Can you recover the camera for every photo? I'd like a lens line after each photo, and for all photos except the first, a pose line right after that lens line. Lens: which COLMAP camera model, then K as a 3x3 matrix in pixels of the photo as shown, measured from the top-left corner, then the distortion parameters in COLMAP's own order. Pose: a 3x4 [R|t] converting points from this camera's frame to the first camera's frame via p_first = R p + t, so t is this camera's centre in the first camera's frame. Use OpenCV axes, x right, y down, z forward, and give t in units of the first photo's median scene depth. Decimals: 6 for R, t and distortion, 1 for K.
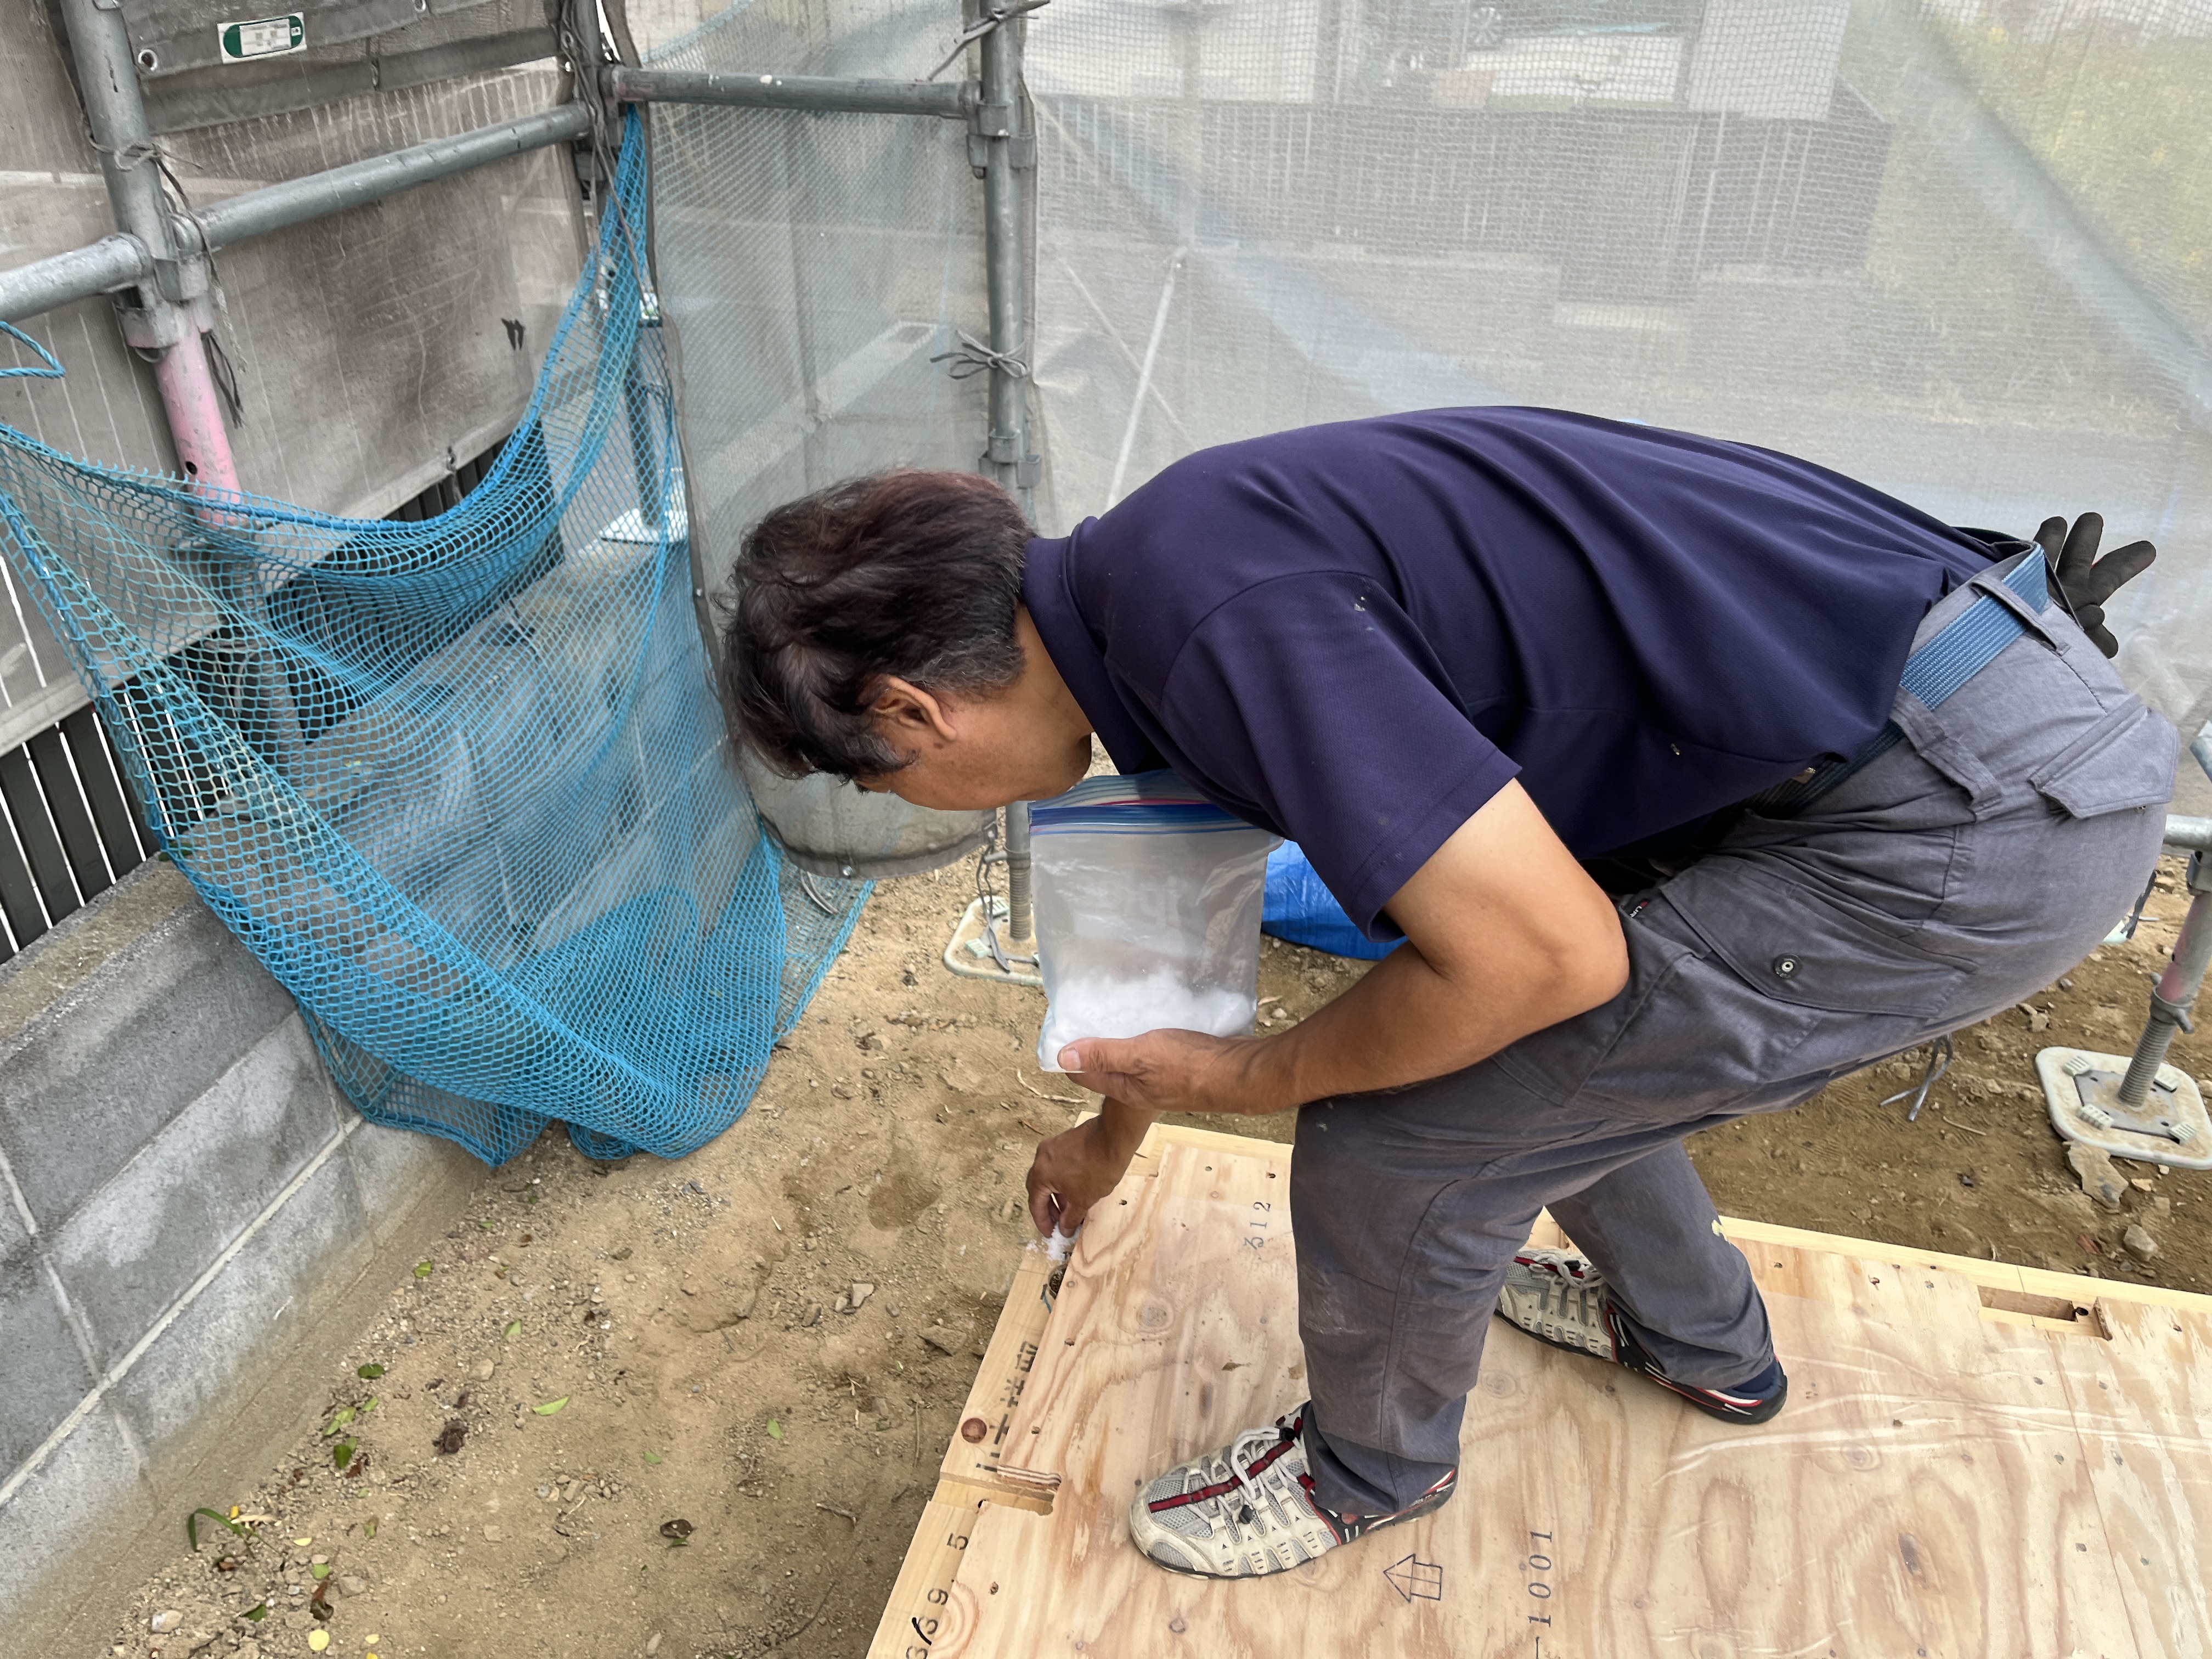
lens RADIAL K [[1666.3, 0, 1107.8], [0, 1666.3, 857.0], [0, 0, 1]] dist [0.067609, -0.073987]
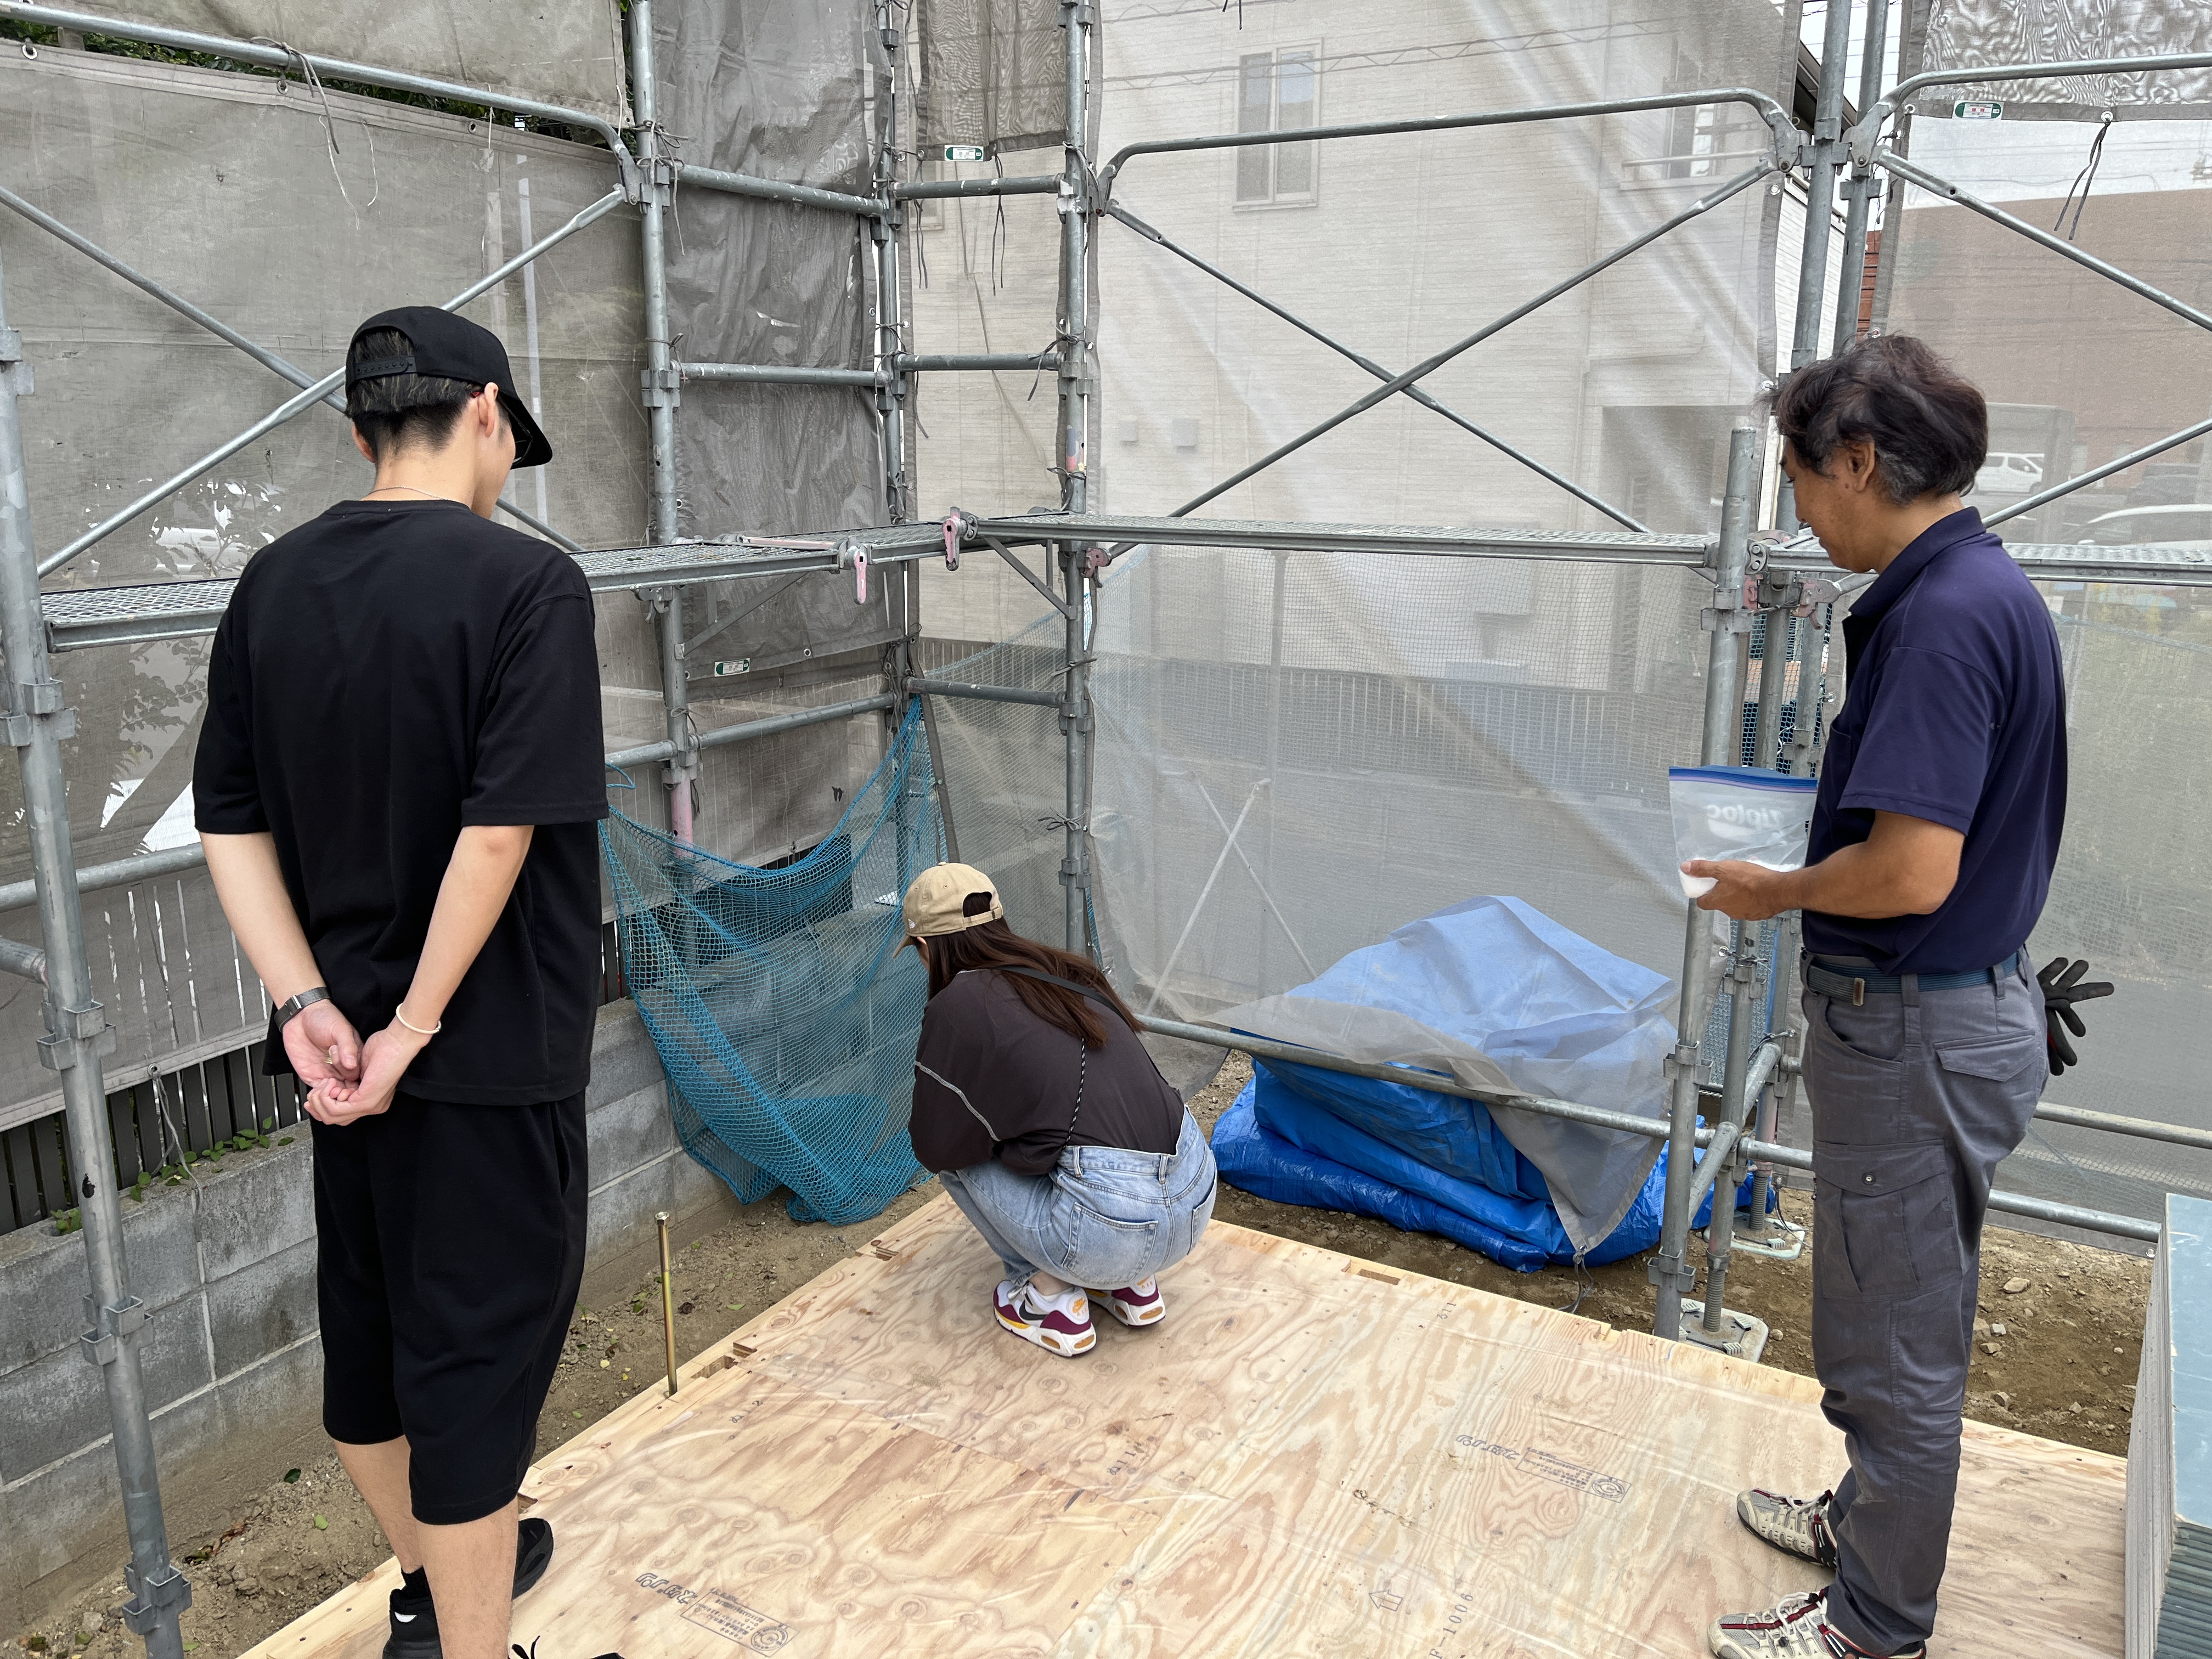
lens RADIAL K [[1701.9, 0, 1106.0], [0, 1701.9, 829.5], [0, 0, 1]] dist [-0.000275, 0.000471]
pose [[0.956076, 0.065333, -0.285744, 0.587030], [-0.152368, 0.943559, -0.294074, 0.307331], [0.250403, 0.324695, 0.912070, -0.843114]]
